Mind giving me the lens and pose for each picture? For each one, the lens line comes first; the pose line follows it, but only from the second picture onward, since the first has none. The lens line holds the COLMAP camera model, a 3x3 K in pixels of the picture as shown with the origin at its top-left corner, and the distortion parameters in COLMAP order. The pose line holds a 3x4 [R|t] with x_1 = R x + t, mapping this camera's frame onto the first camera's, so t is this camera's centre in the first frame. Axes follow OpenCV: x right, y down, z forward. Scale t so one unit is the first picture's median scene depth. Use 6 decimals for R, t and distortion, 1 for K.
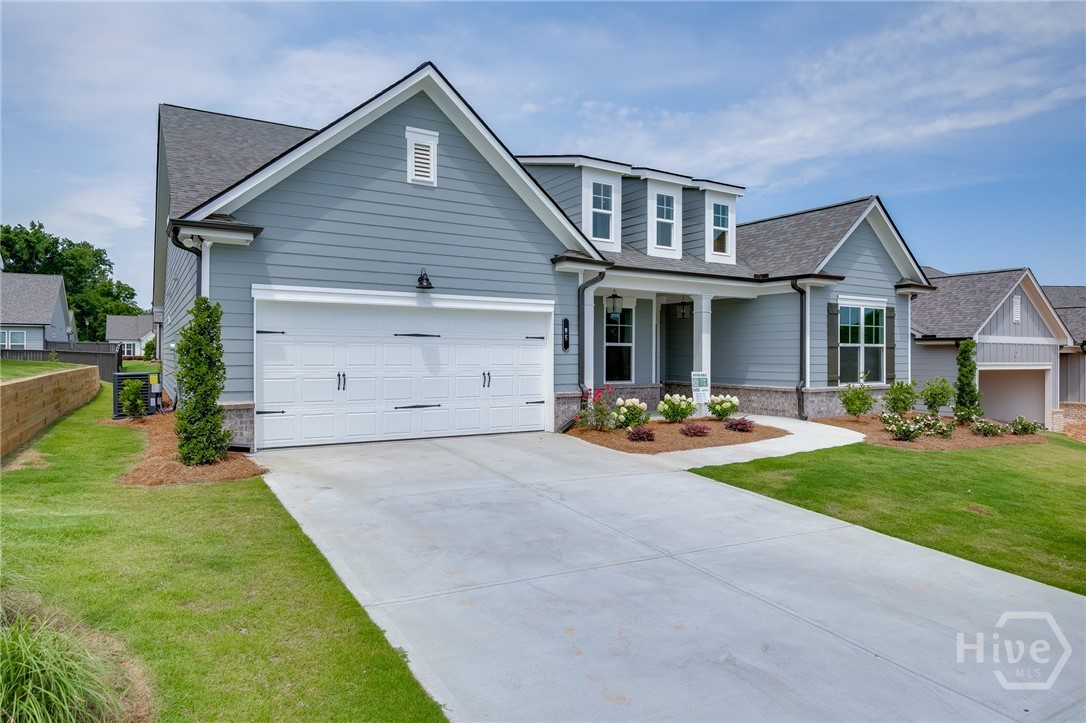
lens RADIAL K [[660.4, 0, 543.0], [0, 660.4, 361.5], [0, 0, 1]] dist [0.053629, 0.000014]
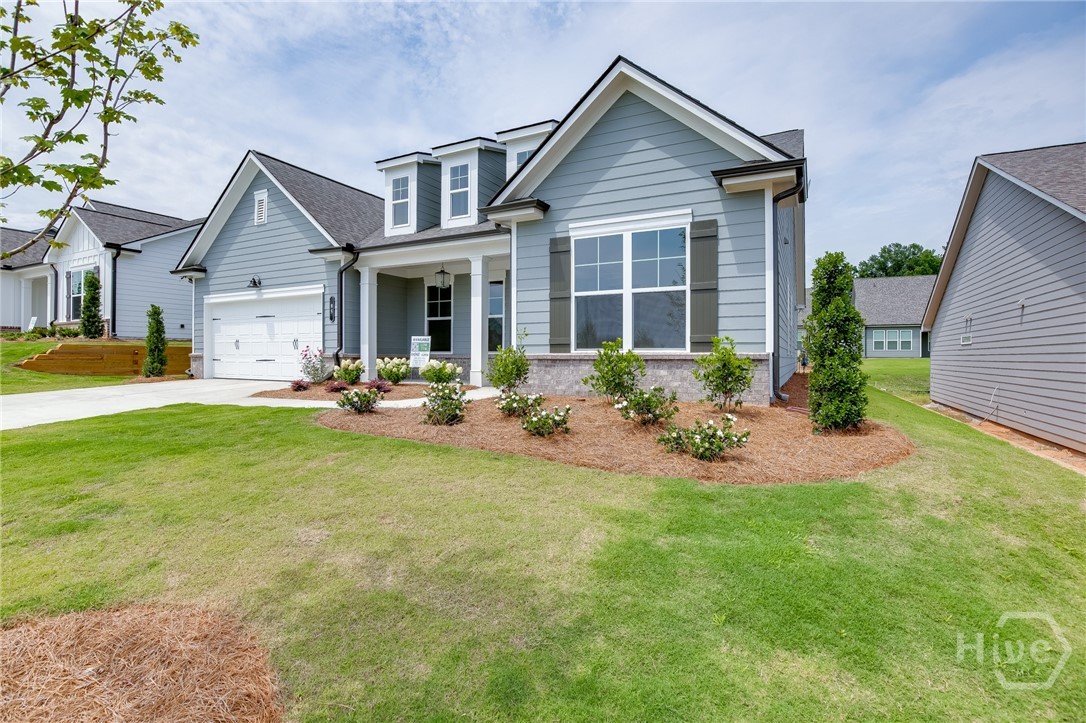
lens RADIAL K [[500.3, 0, 543.0], [0, 500.3, 361.5], [0, 0, 1]] dist [-0.001587, -0.000154]
pose [[0.502867, 0.007302, -0.864333, 0.912471], [-0.008443, 0.999958, 0.003535, 0.045834], [0.864322, 0.005519, 0.502908, 0.726766]]
